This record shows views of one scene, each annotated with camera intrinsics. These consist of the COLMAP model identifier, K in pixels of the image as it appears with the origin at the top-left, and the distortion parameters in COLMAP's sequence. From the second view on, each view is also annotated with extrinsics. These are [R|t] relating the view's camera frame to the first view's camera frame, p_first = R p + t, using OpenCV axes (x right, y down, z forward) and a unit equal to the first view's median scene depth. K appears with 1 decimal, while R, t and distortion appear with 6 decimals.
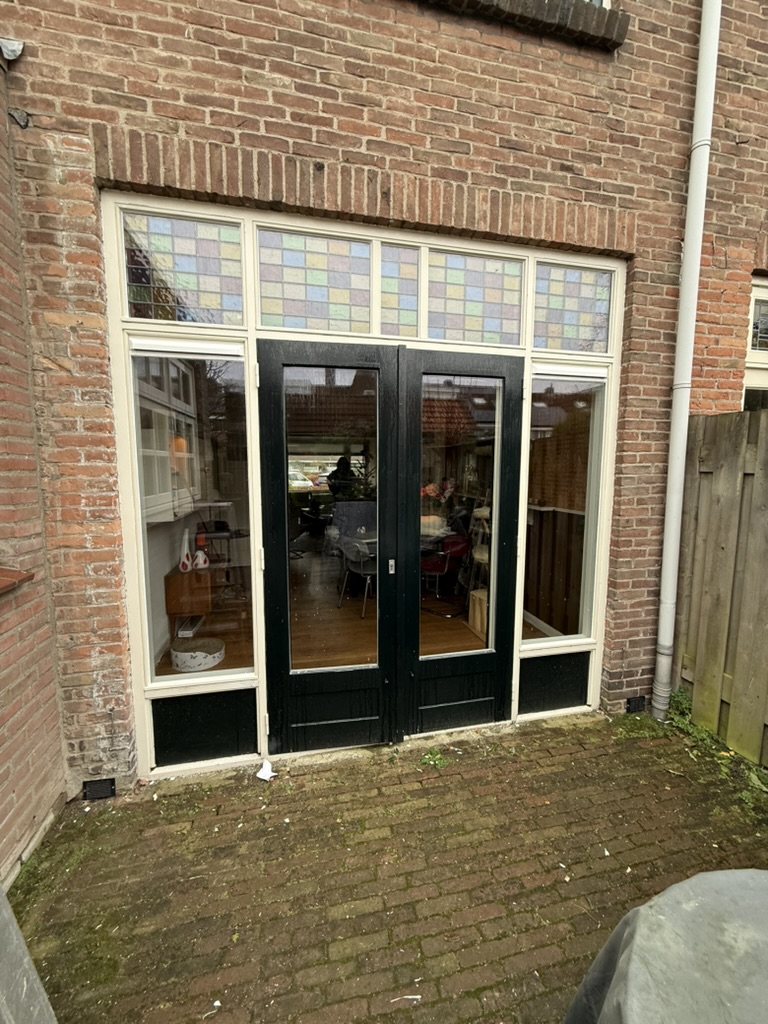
lens RADIAL K [[406.5, 0, 381.3], [0, 406.5, 511.0], [0, 0, 1]] dist [-0.006734, 0.001704]
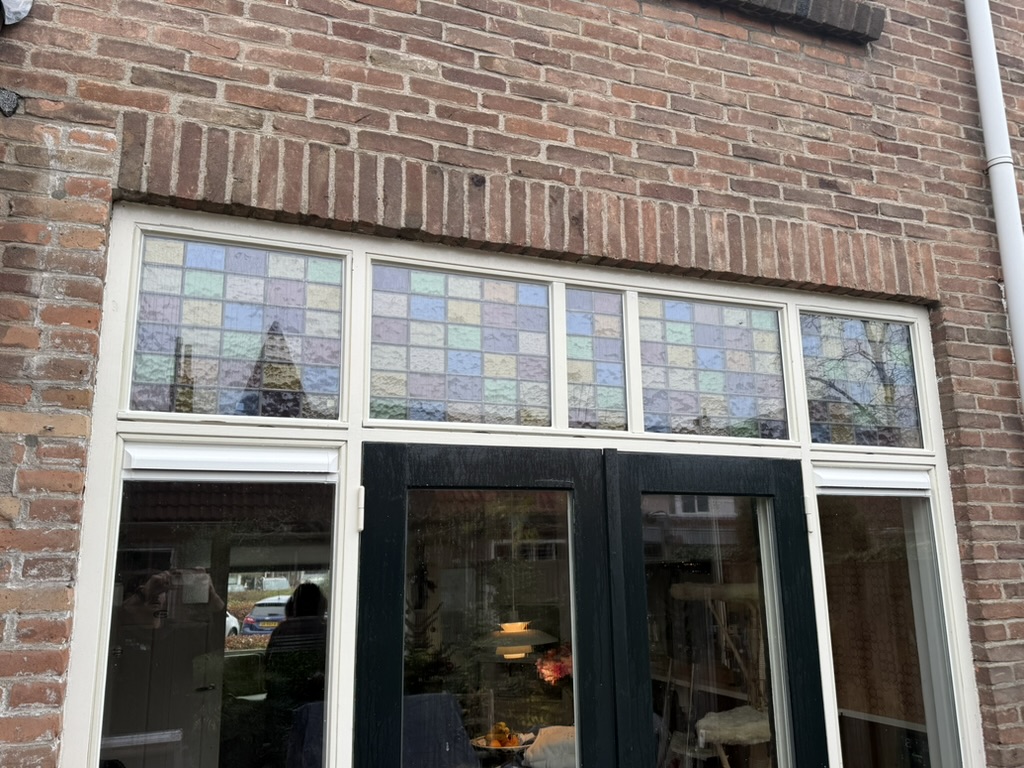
lens RADIAL K [[837.6, 0, 511.2], [0, 837.6, 387.3], [0, 0, 1]] dist [0.044581, -0.050854]
pose [[0.987273, 0.015231, 0.158305, -0.293586], [0.035438, 0.949307, -0.312346, -0.138201], [-0.155037, 0.313981, 0.936685, -0.114597]]
